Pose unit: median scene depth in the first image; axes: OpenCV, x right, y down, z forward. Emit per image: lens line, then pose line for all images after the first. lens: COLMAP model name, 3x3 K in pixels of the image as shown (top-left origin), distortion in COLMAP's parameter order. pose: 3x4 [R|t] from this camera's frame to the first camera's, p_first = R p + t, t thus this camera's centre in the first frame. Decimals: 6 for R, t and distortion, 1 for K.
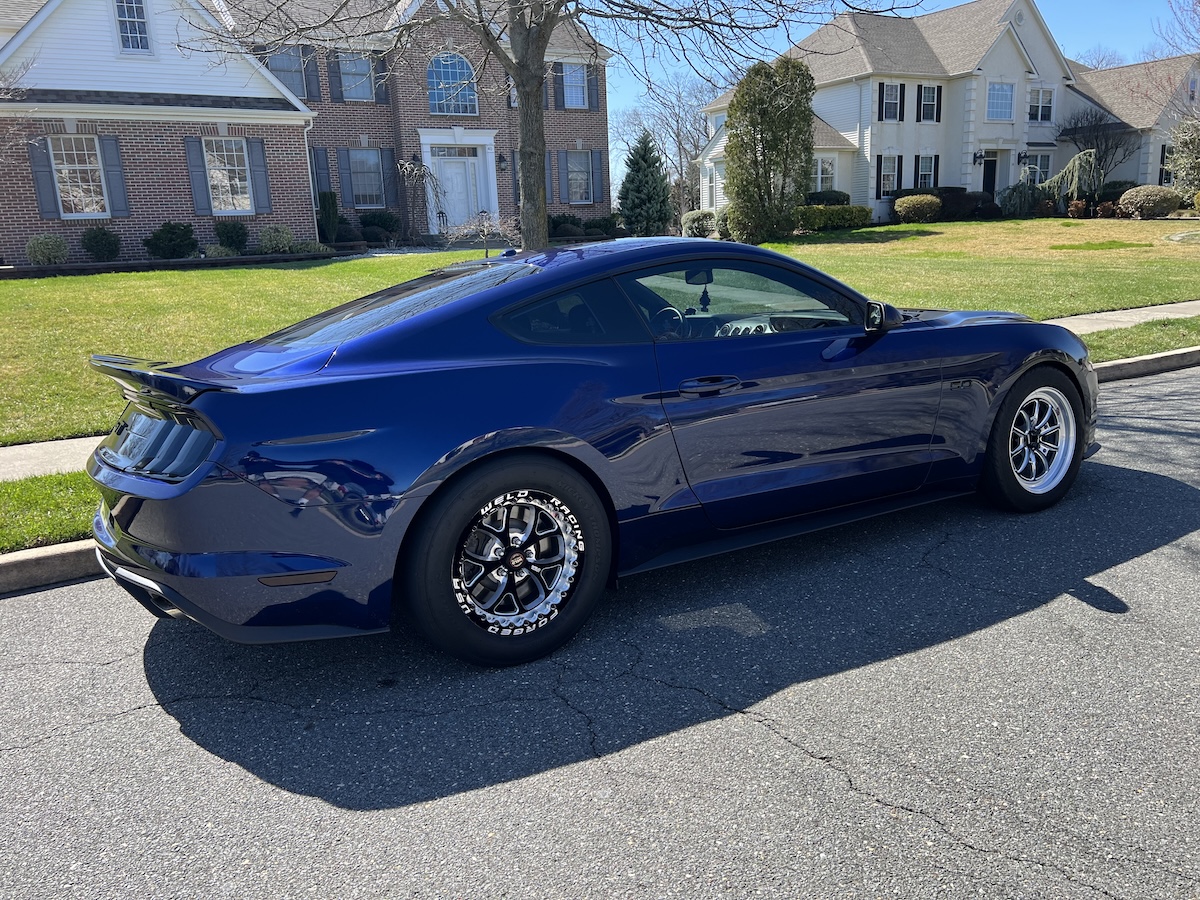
lens RADIAL K [[924.6, 0, 594.1], [0, 924.6, 449.2], [0, 0, 1]] dist [0.055163, -0.047762]
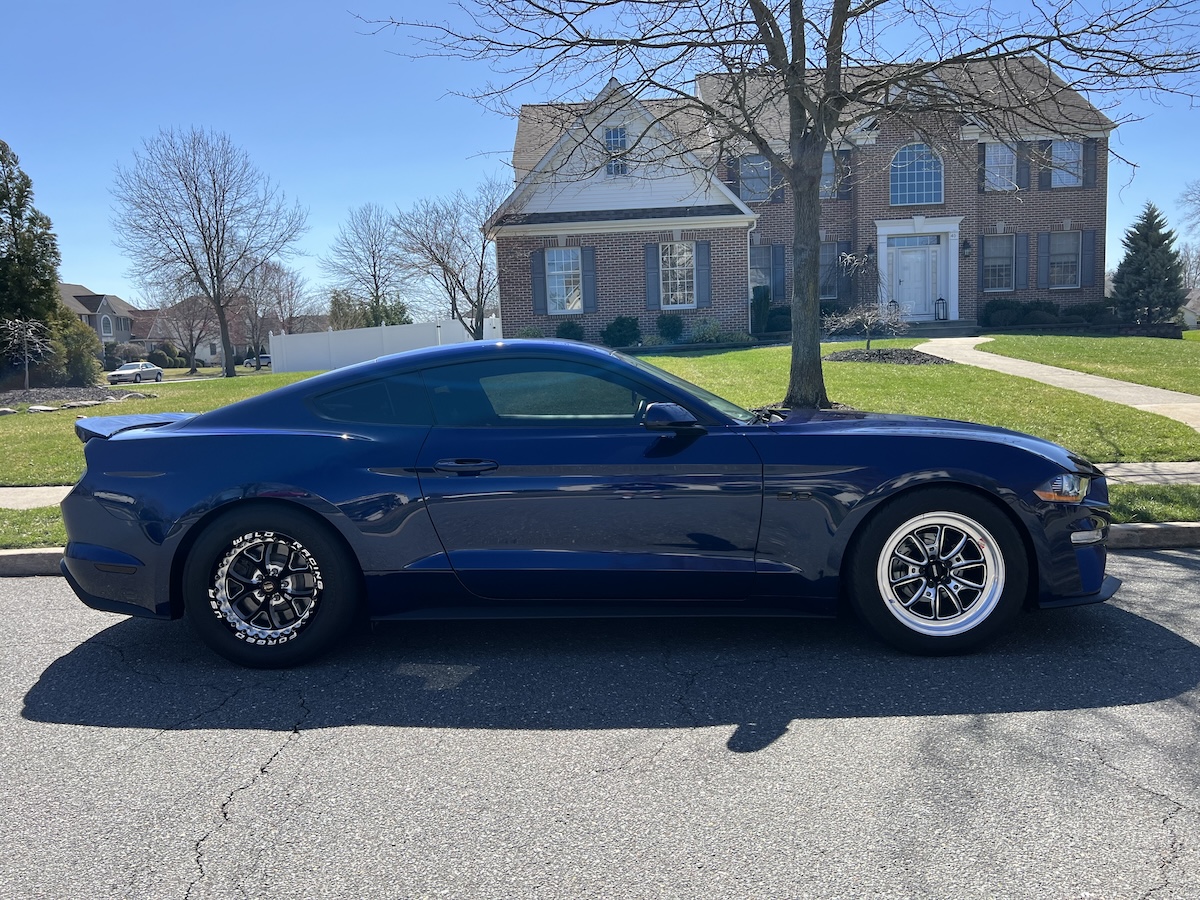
lens RADIAL K [[936.2, 0, 600.0], [0, 936.2, 450.0], [0, 0, 1]] dist [0.046551, -0.051763]
pose [[0.831285, 0.073591, -0.550953, 0.681987], [-0.123377, 0.990900, -0.053799, -0.036537], [0.541981, 0.112697, 0.832800, 0.095763]]
